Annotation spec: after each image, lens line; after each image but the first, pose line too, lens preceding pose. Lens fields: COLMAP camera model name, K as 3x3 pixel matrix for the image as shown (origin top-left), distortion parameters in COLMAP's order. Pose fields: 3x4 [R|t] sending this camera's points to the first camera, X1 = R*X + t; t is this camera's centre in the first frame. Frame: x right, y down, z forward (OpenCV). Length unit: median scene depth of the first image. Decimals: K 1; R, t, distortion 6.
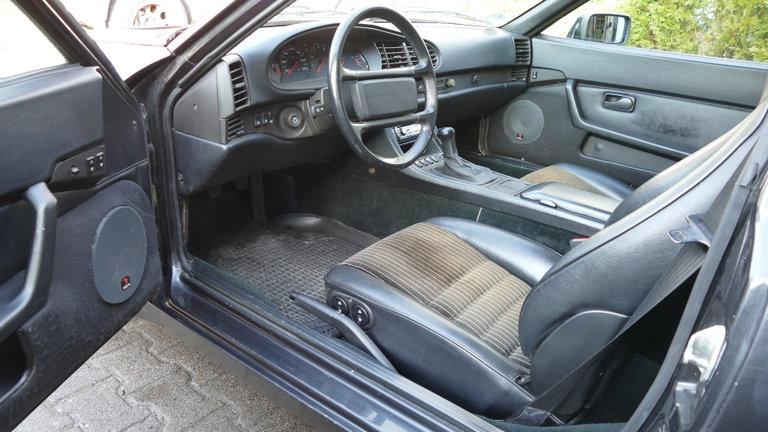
lens RADIAL K [[593.0, 0, 384.0], [0, 593.0, 216.0], [0, 0, 1]] dist [-0.016727, 0.002355]
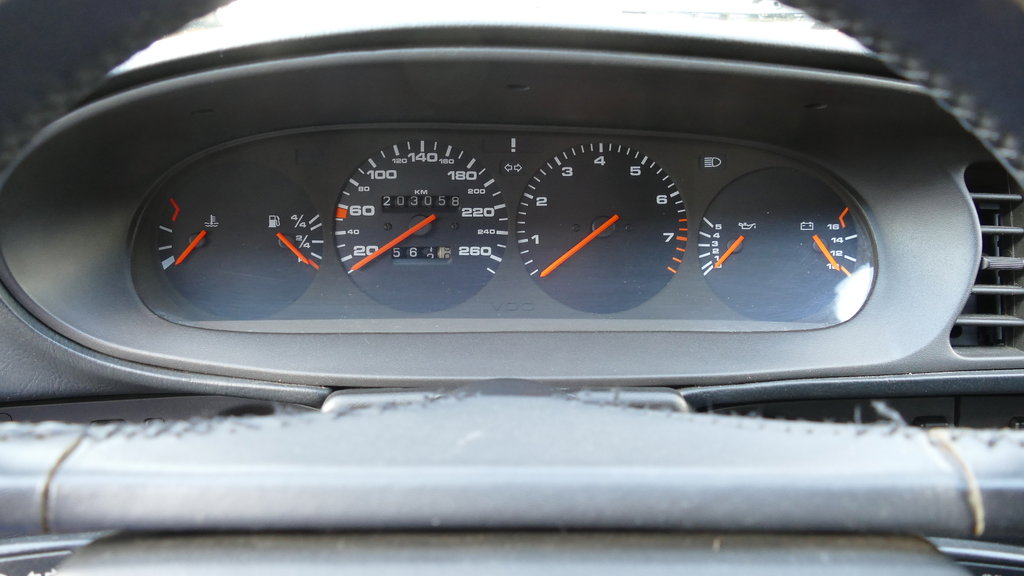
lens RADIAL K [[742.8, 0, 512.0], [0, 742.8, 288.0], [0, 0, 1]] dist [-0.004220, 0.002486]
pose [[0.631991, 0.225001, -0.741594, 0.053738], [-0.271901, 0.960472, 0.059694, -0.174833], [0.725712, 0.163914, 0.668187, 0.568096]]
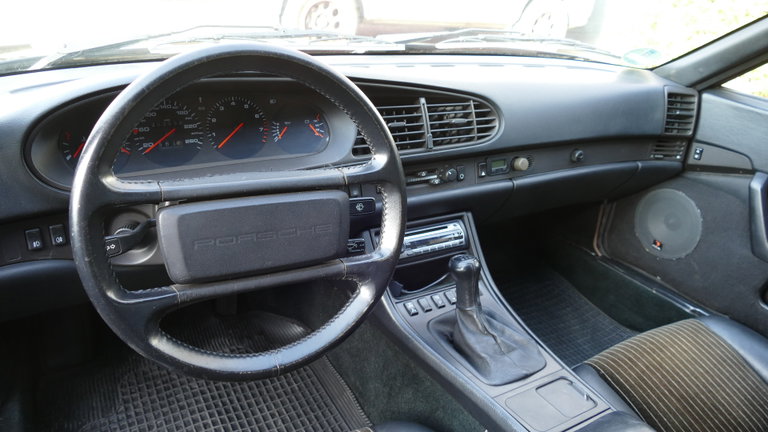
lens RADIAL K [[557.1, 0, 384.0], [0, 557.1, 216.0], [0, 0, 1]] dist [-0.004220, 0.002486]
pose [[0.933317, 0.163992, -0.319415, 0.153394], [-0.156831, 0.986449, 0.048201, -0.158882], [0.322991, 0.005107, 0.946388, 0.375999]]
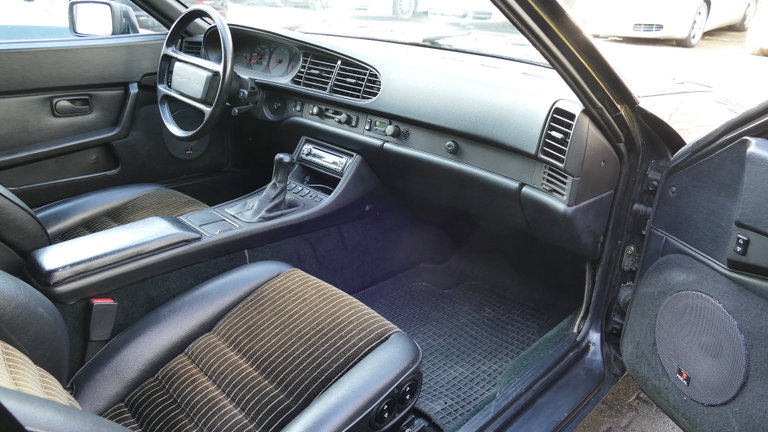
lens RADIAL K [[563.6, 0, 384.0], [0, 563.6, 216.0], [0, 0, 1]] dist [0.301366, 0.000788]
pose [[-0.094185, 0.314680, -0.944513, 0.729801], [-0.410978, 0.851829, 0.324783, -0.321485], [0.906767, 0.418764, 0.049097, 0.891841]]
